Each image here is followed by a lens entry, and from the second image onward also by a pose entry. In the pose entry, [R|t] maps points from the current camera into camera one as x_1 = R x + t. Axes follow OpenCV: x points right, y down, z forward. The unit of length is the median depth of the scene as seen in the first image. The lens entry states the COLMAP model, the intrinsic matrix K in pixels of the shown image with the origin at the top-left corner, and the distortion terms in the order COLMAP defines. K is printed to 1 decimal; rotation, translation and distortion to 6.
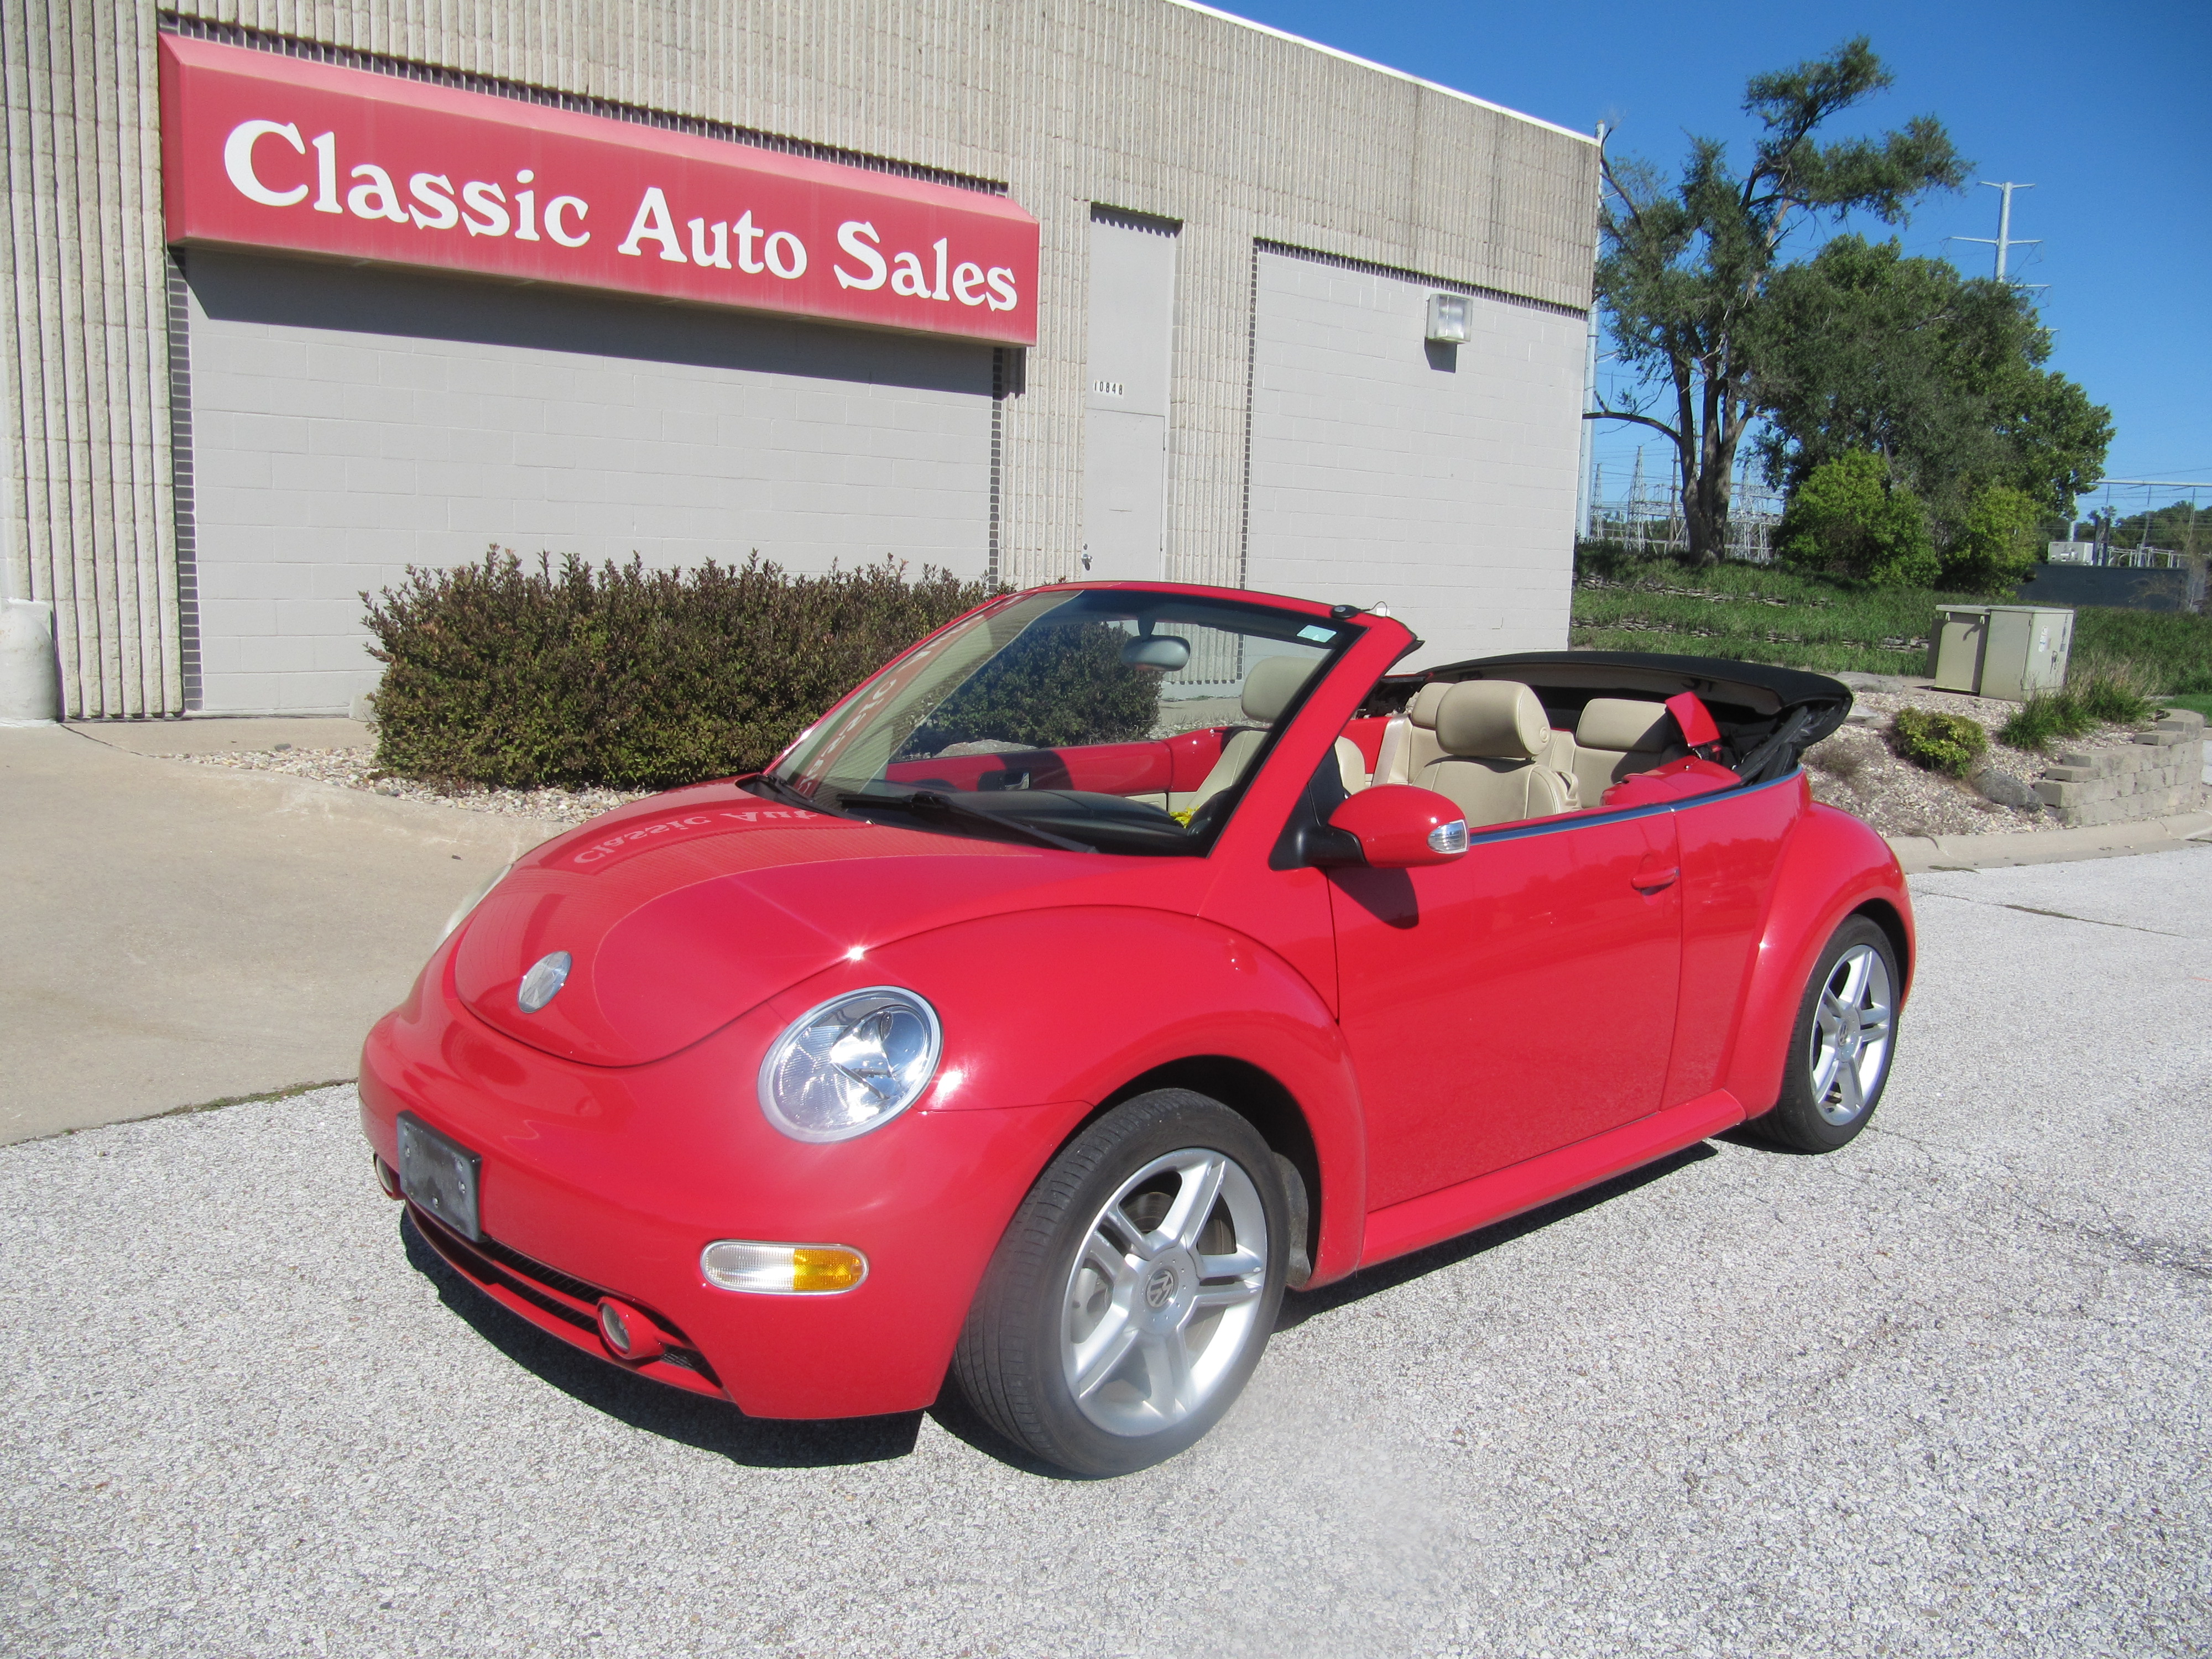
lens RADIAL K [[1815.1, 0, 1130.4], [0, 1815.1, 828.3], [0, 0, 1]] dist [-0.045034, 0.011492]
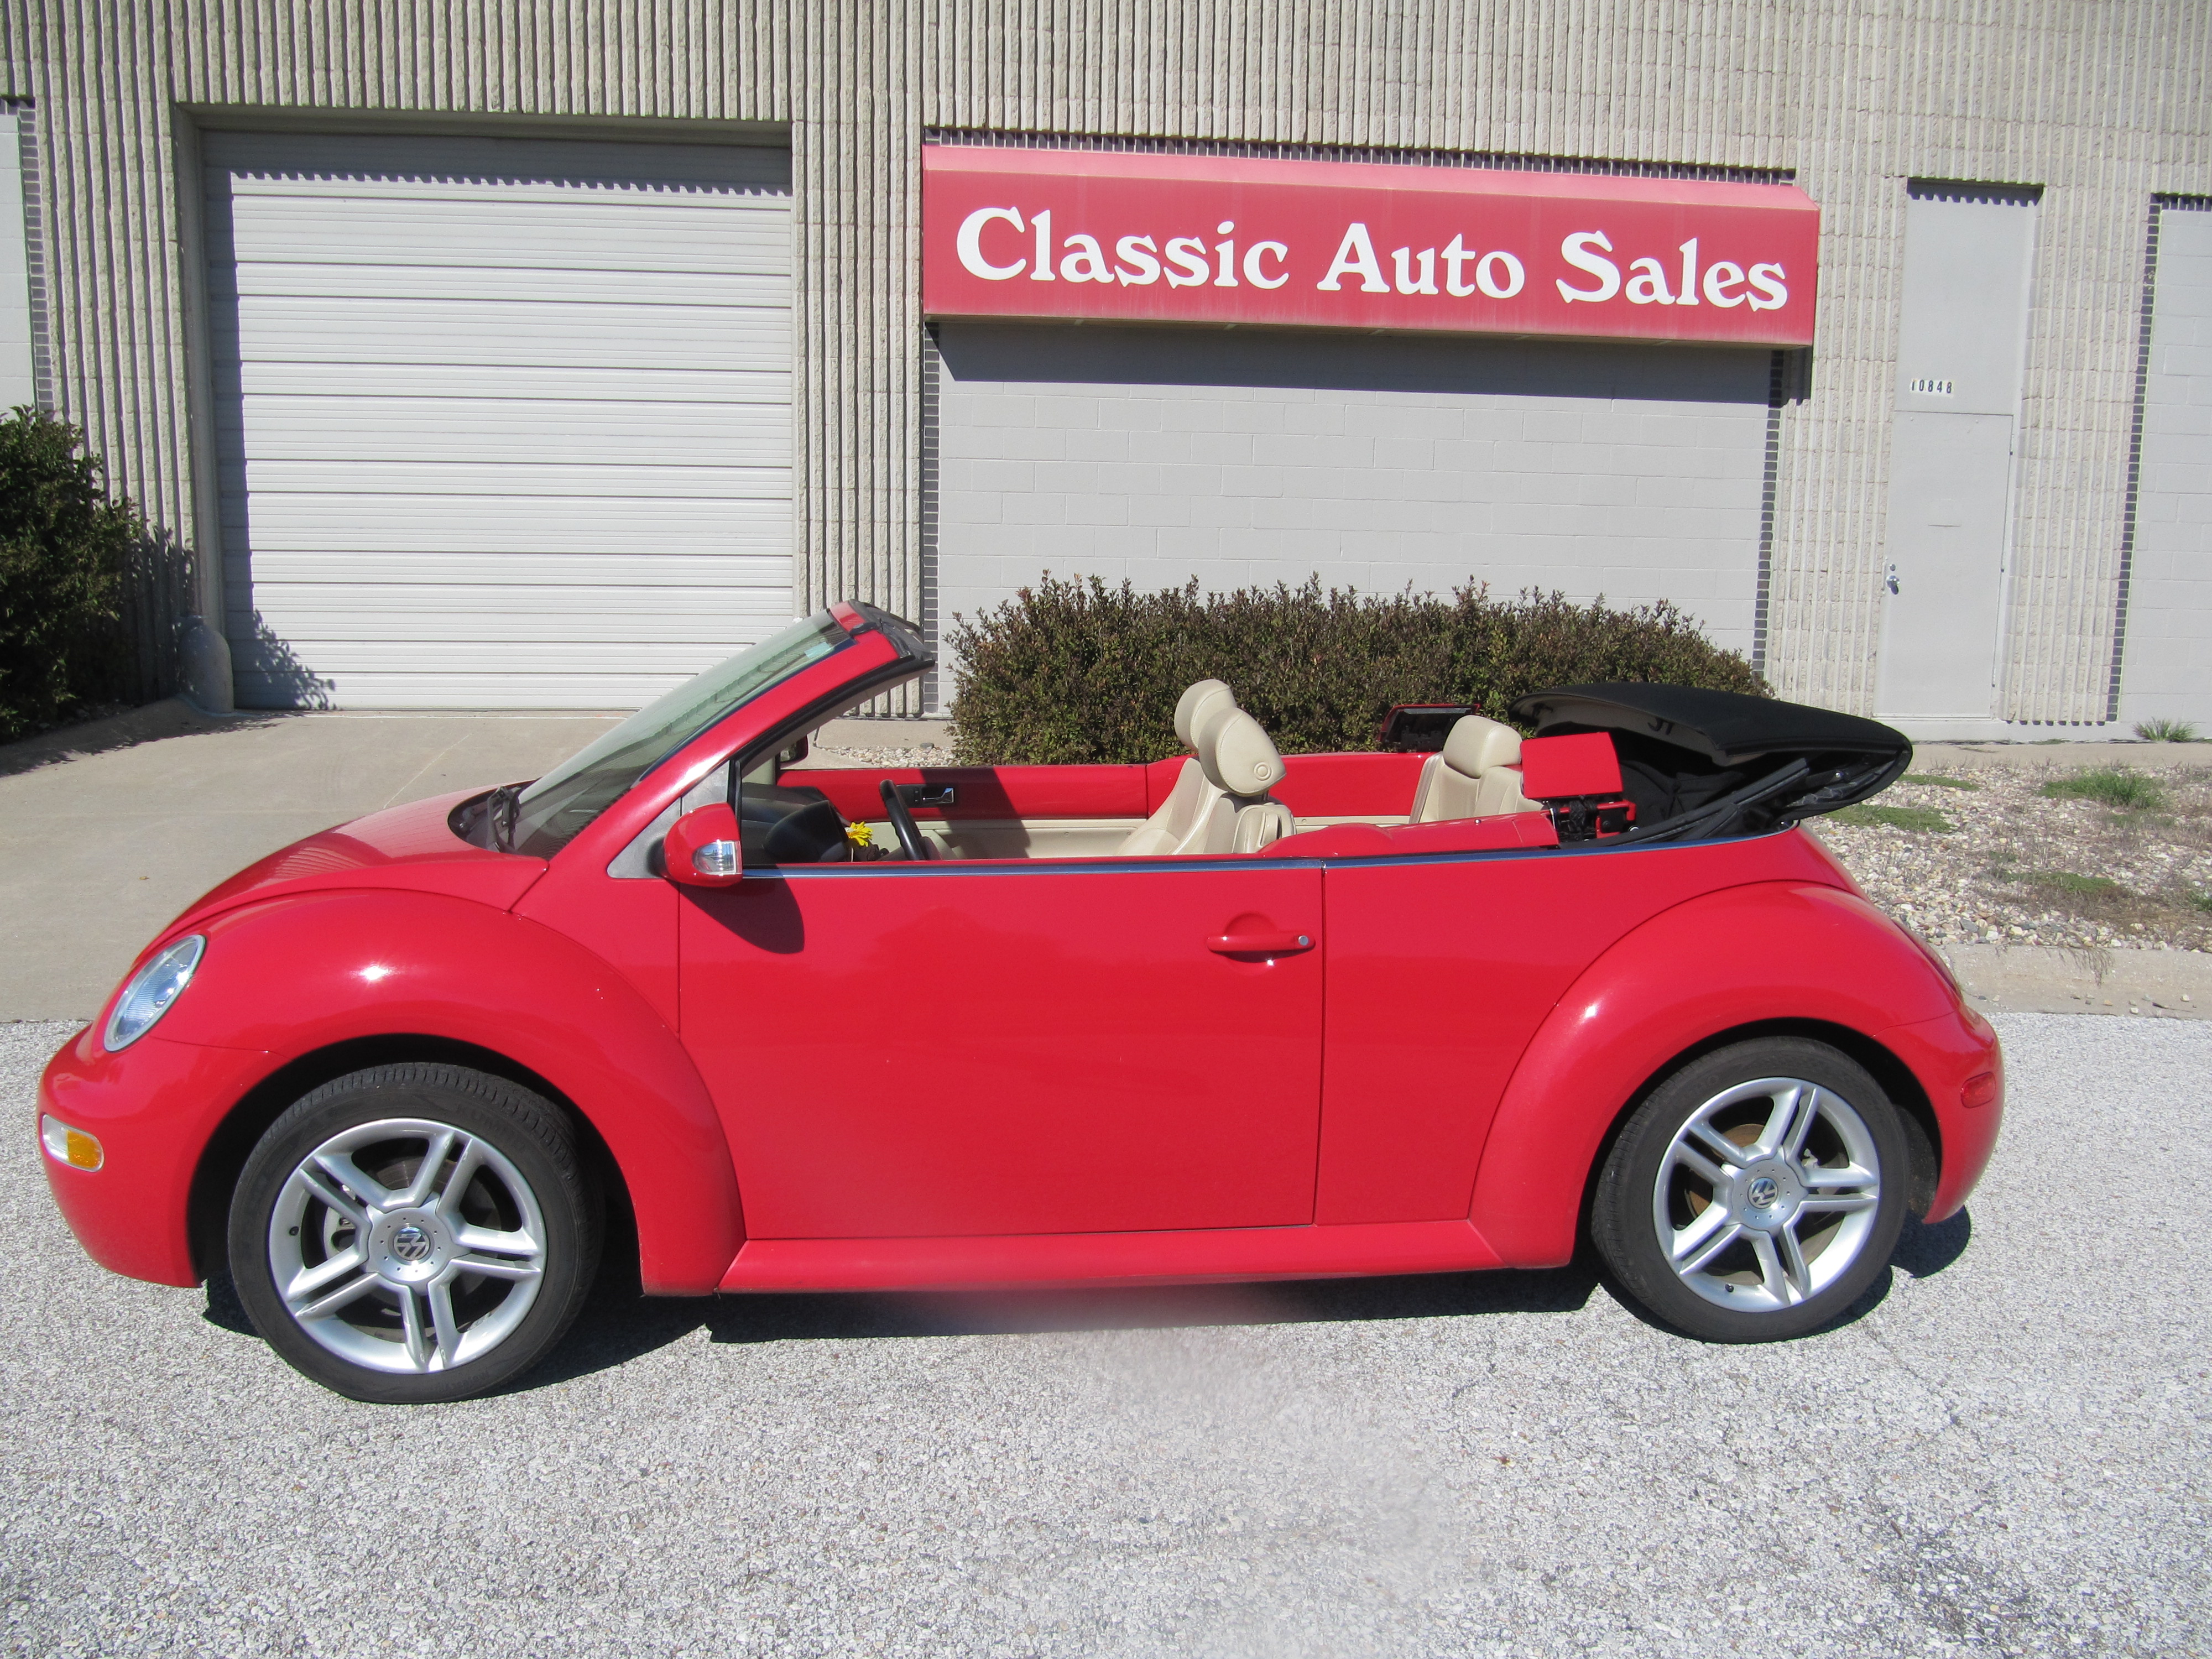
lens RADIAL K [[1826.2, 0, 1126.1], [0, 1826.2, 827.4], [0, 0, 1]] dist [-0.050536, 0.012511]
pose [[0.805630, 0.068864, -0.588403, 0.248362], [-0.078543, 0.996869, 0.009129, -0.009768], [0.587190, 0.038861, 0.808516, 0.091012]]
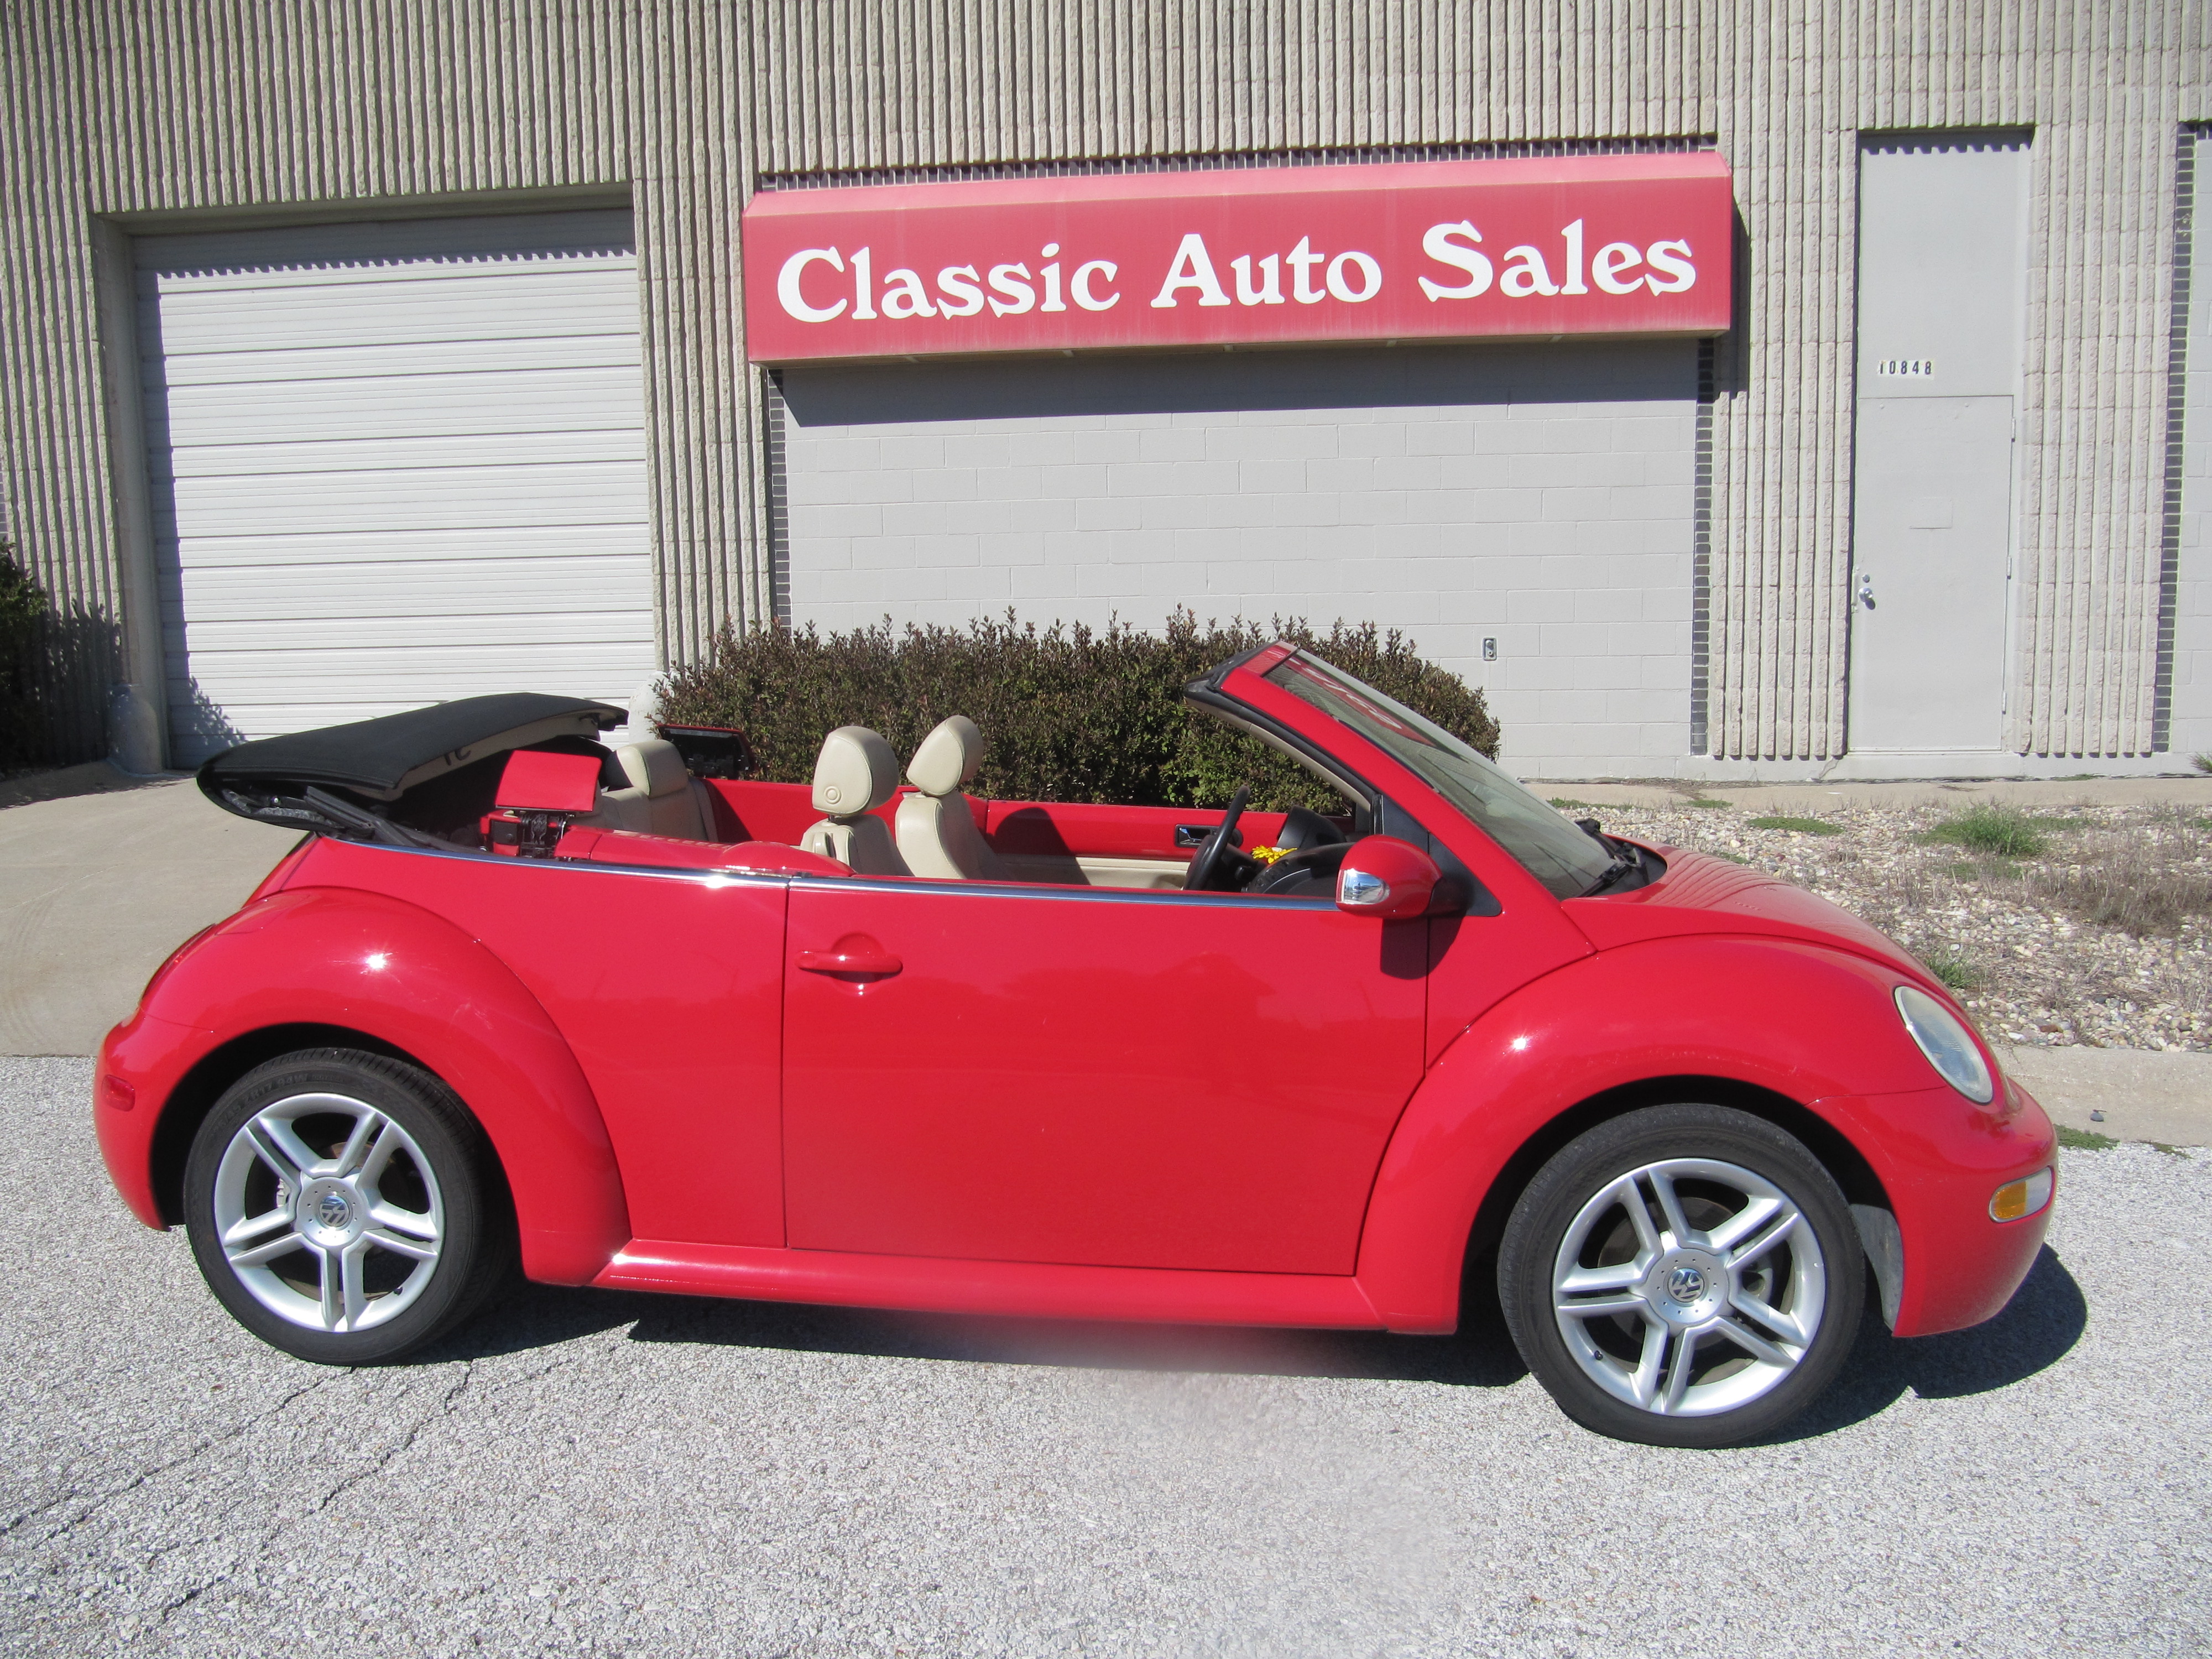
lens RADIAL K [[1824.4, 0, 1128.2], [0, 1824.4, 850.0], [0, 0, 1]] dist [-0.052309, 0.016858]
pose [[0.649842, 0.055915, -0.758010, 0.441400], [-0.073807, 0.997220, 0.010286, -0.032163], [0.756477, 0.049262, 0.652162, 0.336214]]
